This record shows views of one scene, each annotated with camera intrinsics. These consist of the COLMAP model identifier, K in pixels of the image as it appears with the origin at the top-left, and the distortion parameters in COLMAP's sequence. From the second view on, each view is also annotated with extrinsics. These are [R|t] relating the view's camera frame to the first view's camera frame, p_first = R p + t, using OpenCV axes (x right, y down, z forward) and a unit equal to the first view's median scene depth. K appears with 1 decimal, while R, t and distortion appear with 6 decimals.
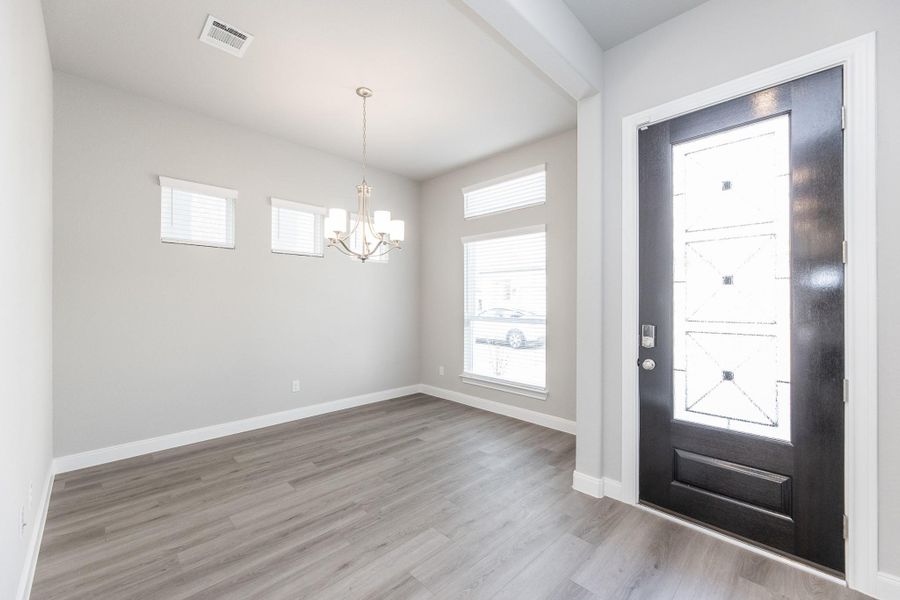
lens RADIAL K [[365.8, 0, 452.6], [0, 365.8, 300.4], [0, 0, 1]] dist [-0.001975, -0.000111]
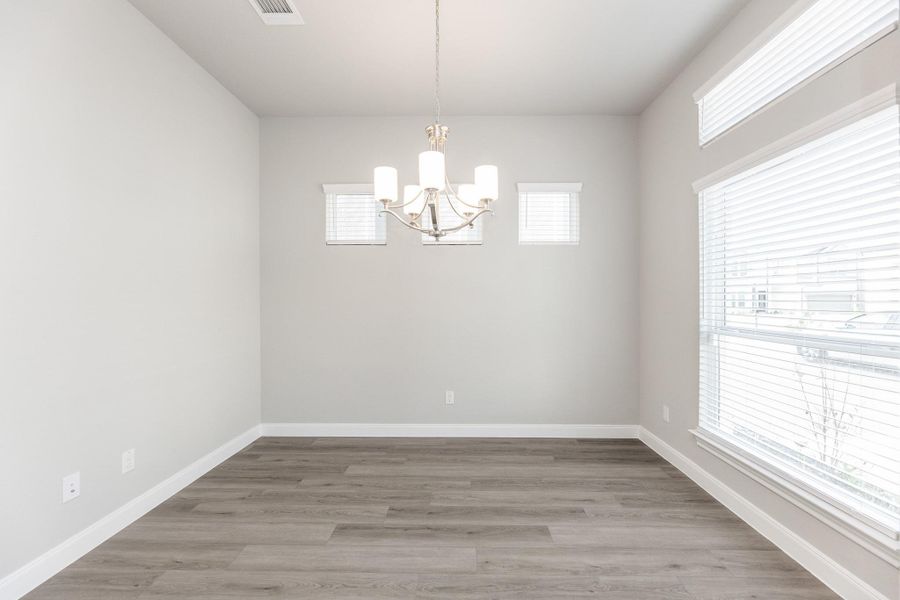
lens RADIAL K [[365.8, 0, 452.6], [0, 365.8, 300.4], [0, 0, 1]] dist [-0.001975, -0.000111]
pose [[0.694604, -0.000118, -0.719392, 0.233518], [0.004912, 0.999977, 0.004579, 0.001702], [0.719375, -0.006715, 0.694589, 0.486432]]
